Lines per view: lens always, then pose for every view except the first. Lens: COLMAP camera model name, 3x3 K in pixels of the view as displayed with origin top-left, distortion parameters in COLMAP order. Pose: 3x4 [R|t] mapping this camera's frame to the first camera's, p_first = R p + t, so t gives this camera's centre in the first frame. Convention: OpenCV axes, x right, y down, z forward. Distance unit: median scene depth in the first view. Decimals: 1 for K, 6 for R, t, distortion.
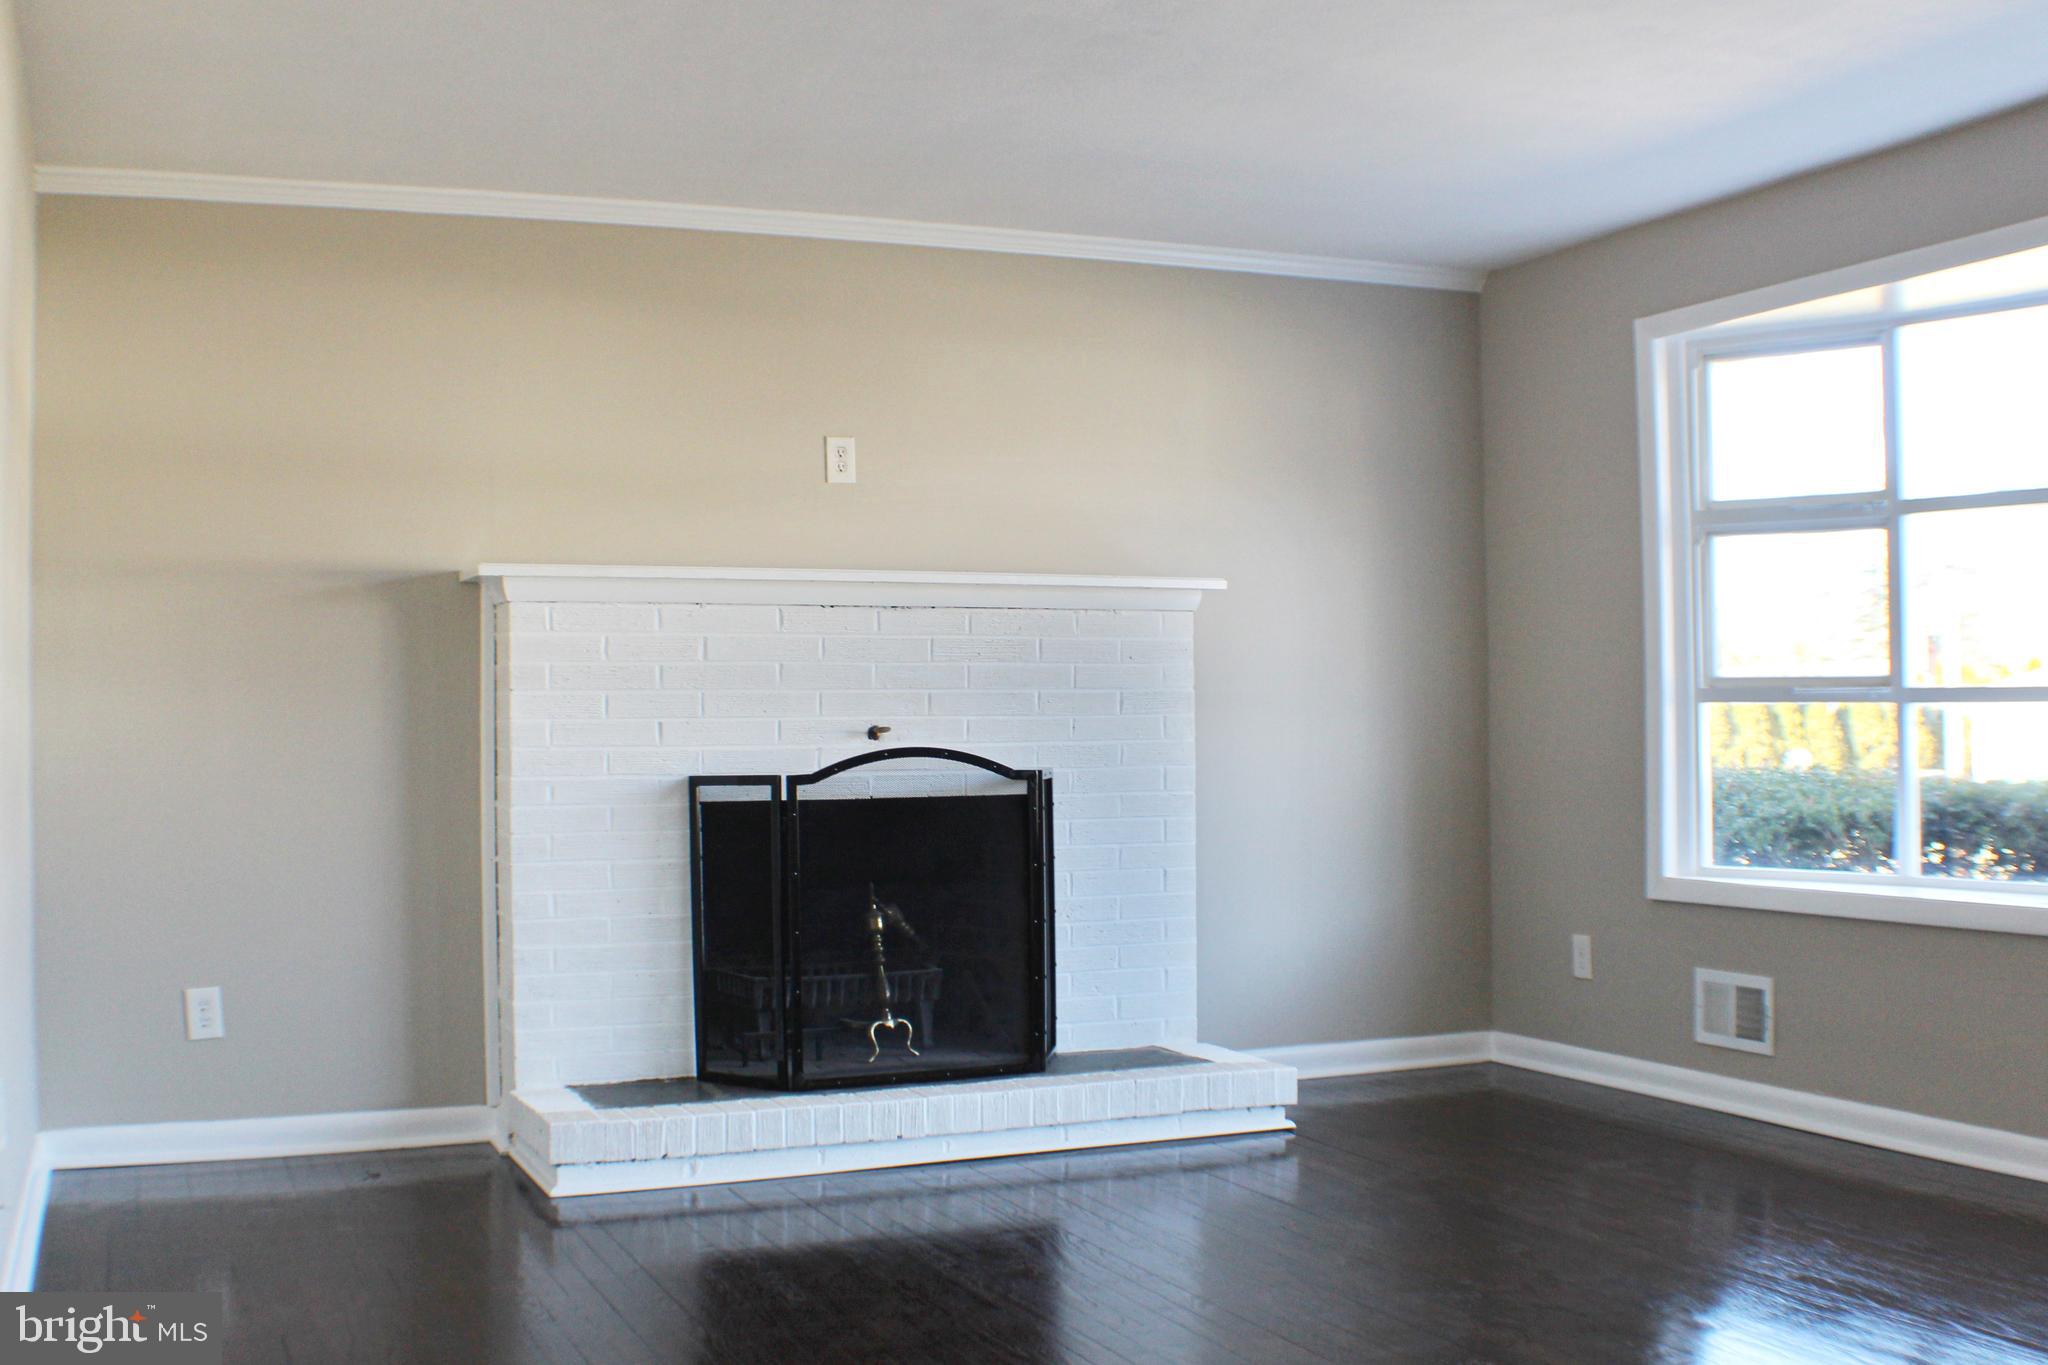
lens RADIAL K [[2170.7, 0, 1024.0], [0, 2170.7, 682.5], [0, 0, 1]] dist [-0.182506, 0.008150]
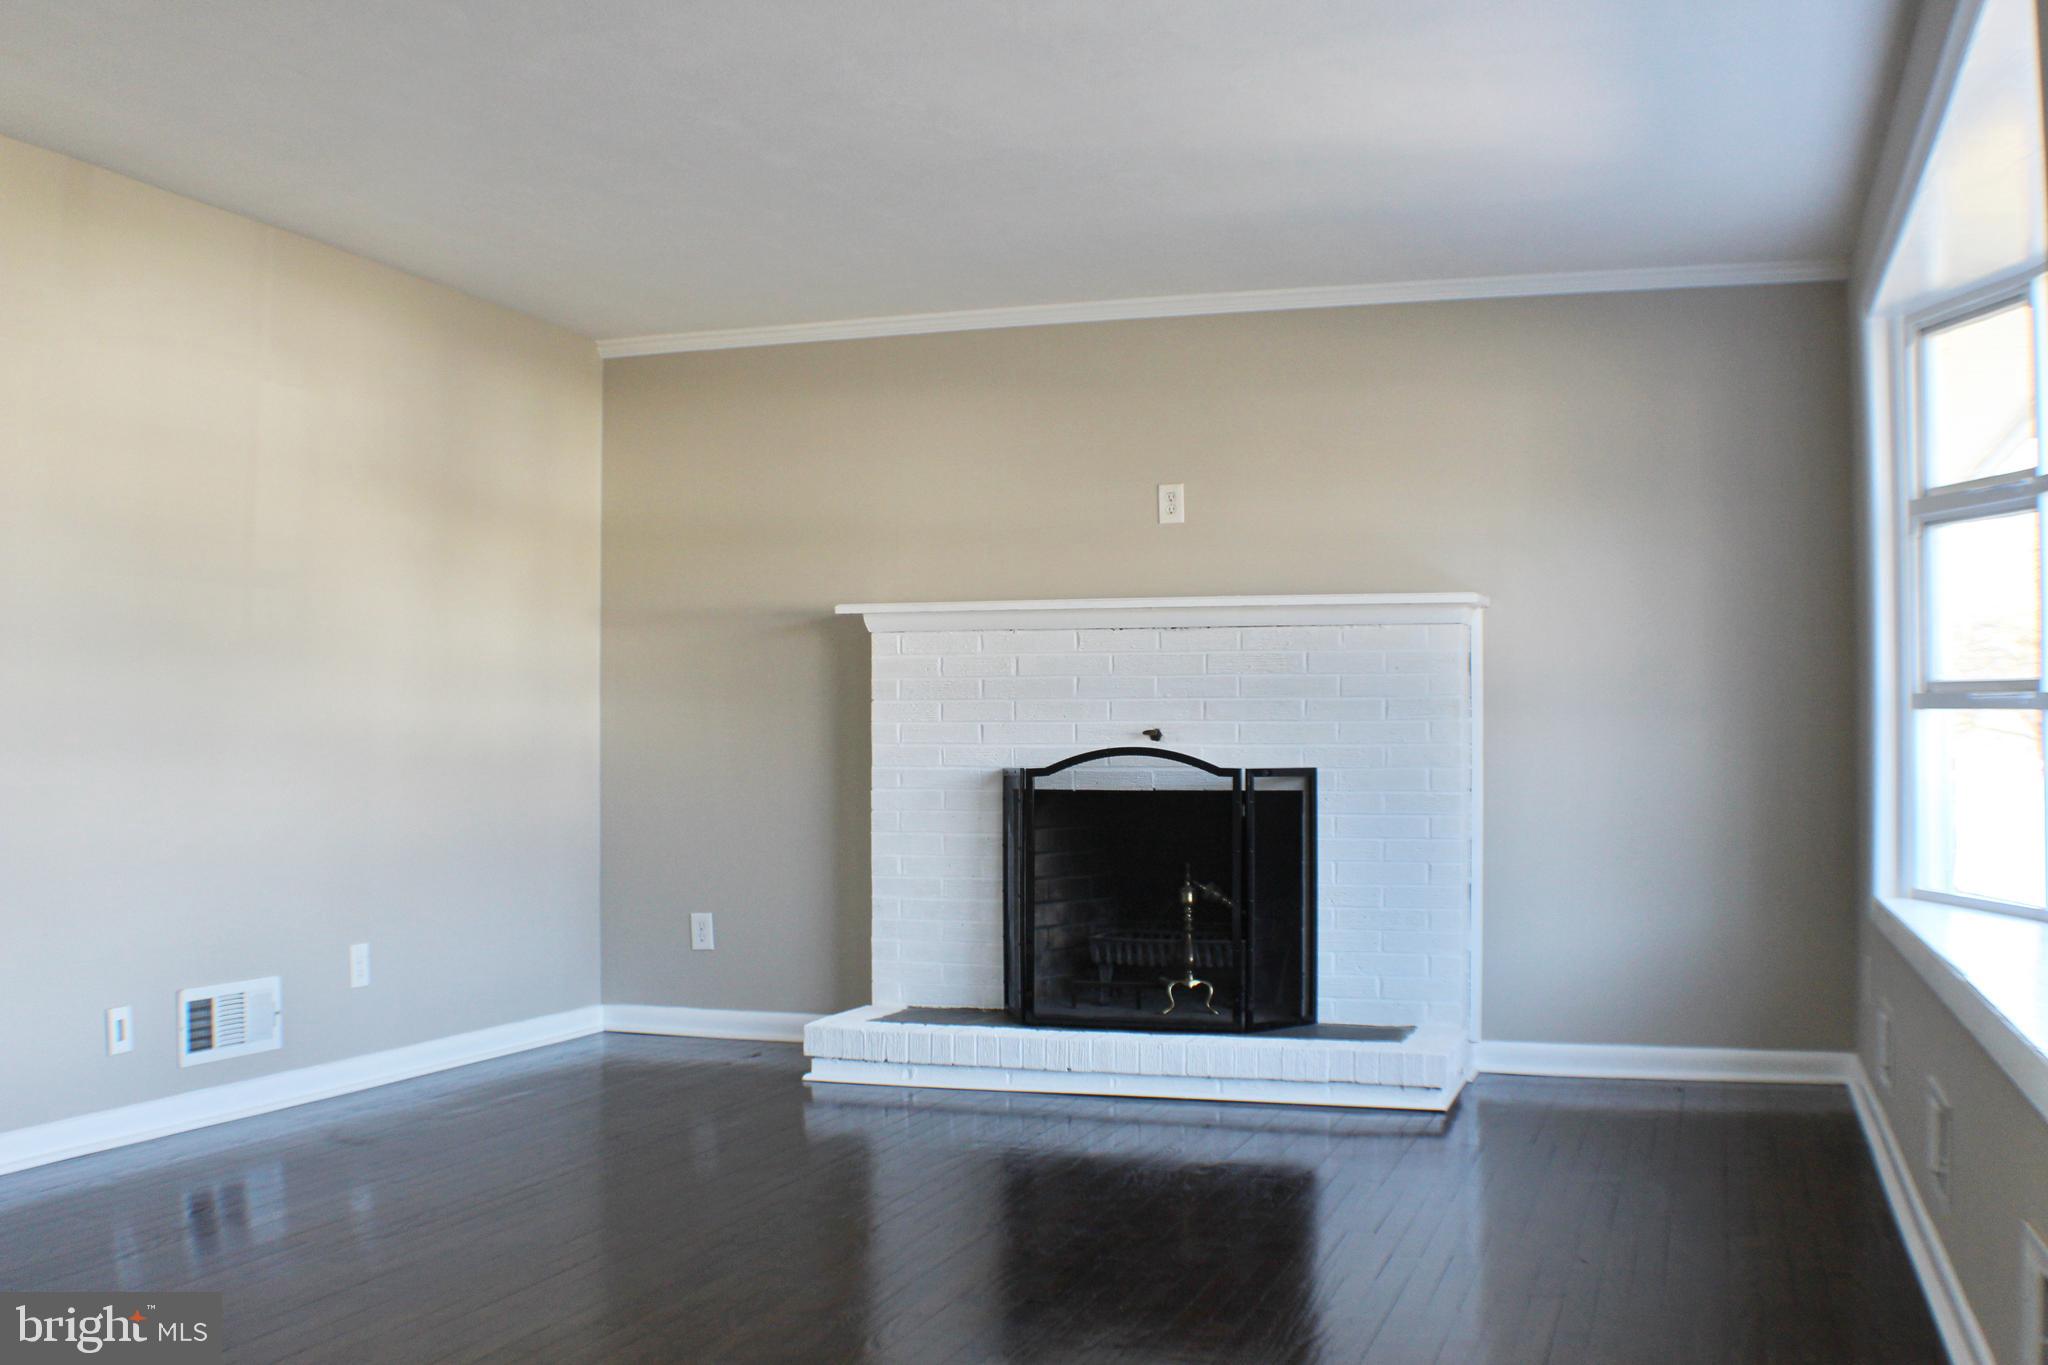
lens RADIAL K [[2054.2, 0, 1024.0], [0, 2054.2, 682.5], [0, 0, 1]] dist [-0.165460, 0.030621]
pose [[0.750443, -0.007736, -0.660890, 0.615753], [0.007619, 0.999966, -0.003054, -0.002503], [0.660891, -0.002744, 0.750477, 0.111165]]
